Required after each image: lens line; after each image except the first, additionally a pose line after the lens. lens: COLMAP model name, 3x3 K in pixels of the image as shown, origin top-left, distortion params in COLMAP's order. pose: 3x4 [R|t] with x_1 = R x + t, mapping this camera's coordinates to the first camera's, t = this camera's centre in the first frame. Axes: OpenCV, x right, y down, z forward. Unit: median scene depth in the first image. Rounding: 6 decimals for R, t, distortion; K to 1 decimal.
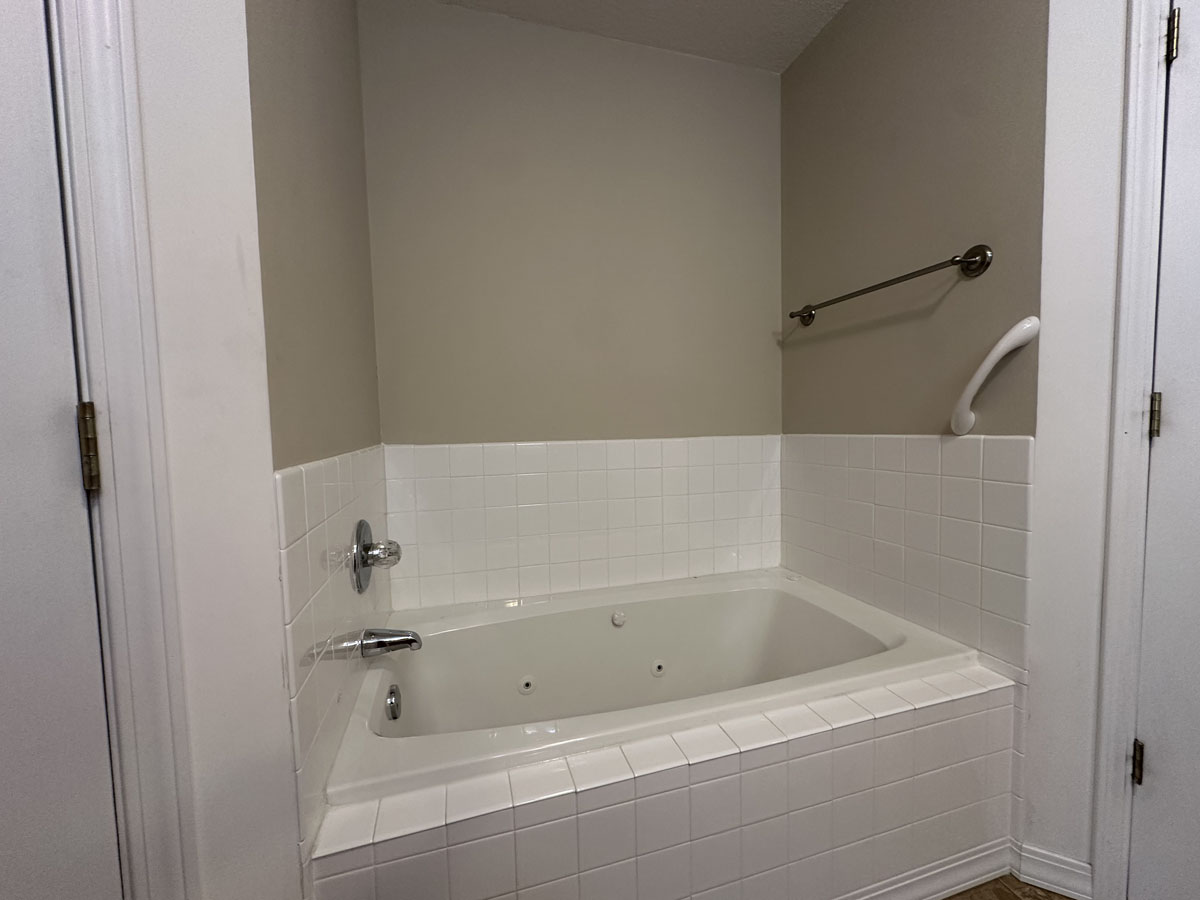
lens RADIAL K [[478.0, 0, 600.9], [0, 478.0, 450.3], [0, 0, 1]] dist [-0.004691, 0.000699]
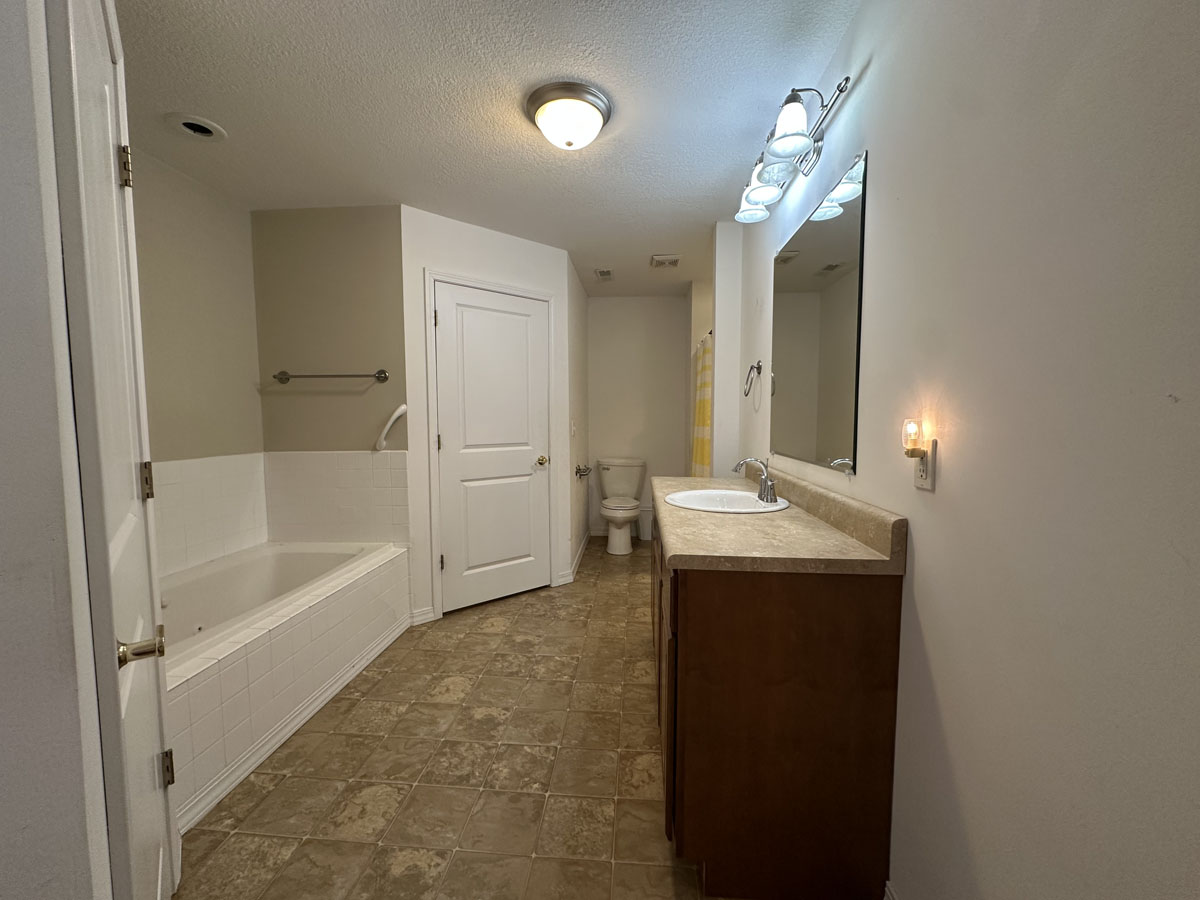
lens RADIAL K [[478.0, 0, 600.1], [0, 478.0, 449.3], [0, 0, 1]] dist [-0.004691, 0.000699]
pose [[0.350734, -0.042306, 0.935519, -1.045506], [0.050699, 0.998372, 0.026141, -0.046939], [-0.935102, 0.038262, 0.352308, -0.811254]]
